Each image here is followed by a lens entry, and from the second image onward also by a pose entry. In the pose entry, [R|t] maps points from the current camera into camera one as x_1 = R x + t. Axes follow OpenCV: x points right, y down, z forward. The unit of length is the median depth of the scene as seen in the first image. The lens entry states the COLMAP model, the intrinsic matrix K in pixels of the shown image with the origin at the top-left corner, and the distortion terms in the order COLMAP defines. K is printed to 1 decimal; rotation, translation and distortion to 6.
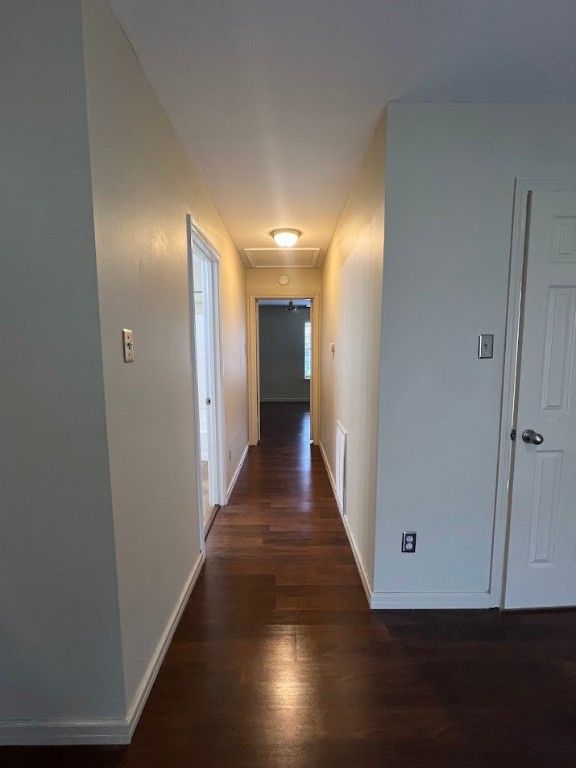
lens RADIAL K [[337.3, 0, 286.5], [0, 337.3, 385.4], [0, 0, 1]] dist [-0.001936, -0.000123]
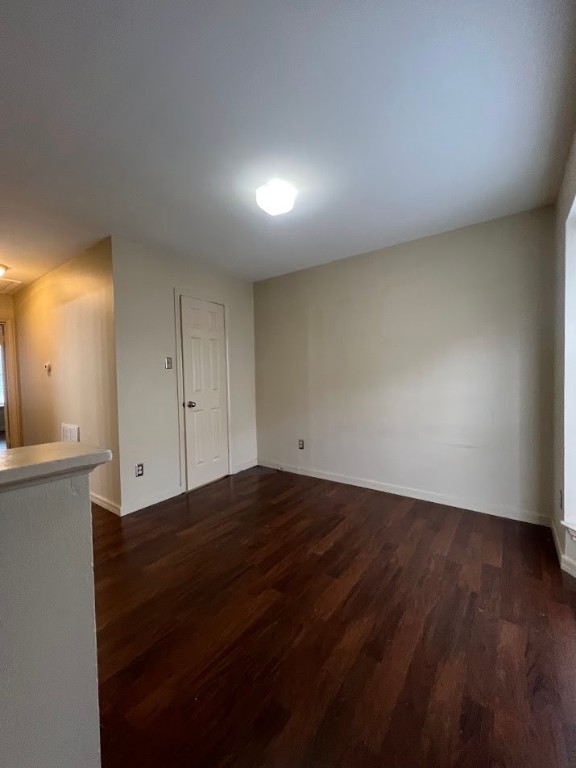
lens RADIAL K [[306.2, 0, 287.3], [0, 306.2, 386.2], [0, 0, 1]] dist [0.000913, 0.000197]
pose [[0.589191, -0.040167, 0.806995, -0.297920], [0.099673, 0.994748, -0.023259, 0.083763], [-0.801823, 0.094139, 0.590100, -0.404516]]
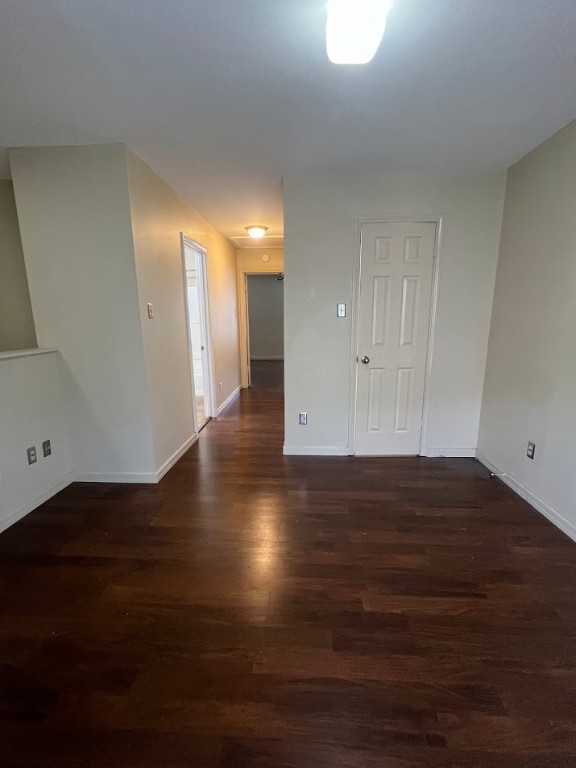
lens RADIAL K [[337.3, 0, 286.5], [0, 337.3, 385.4], [0, 0, 1]] dist [-0.001936, -0.000123]
pose [[0.998714, 0.007590, -0.050118, 0.227369], [-0.002500, 0.994898, 0.100852, 0.061654], [0.050628, -0.100597, 0.993638, -0.509359]]
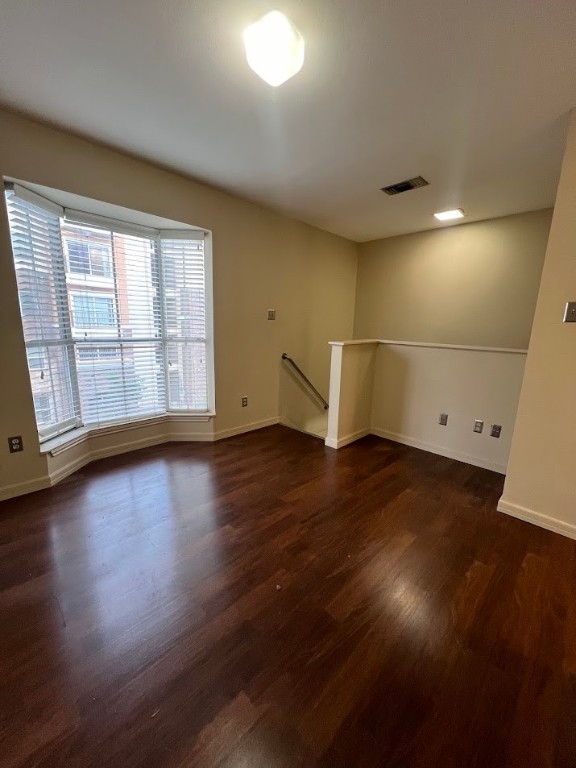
lens RADIAL K [[306.2, 0, 287.3], [0, 306.2, 386.2], [0, 0, 1]] dist [0.000913, 0.000197]
pose [[-0.708146, 0.120927, -0.695634, 0.673230], [-0.099820, 0.958182, 0.268184, -0.011193], [0.698975, 0.259351, -0.666462, 0.470609]]
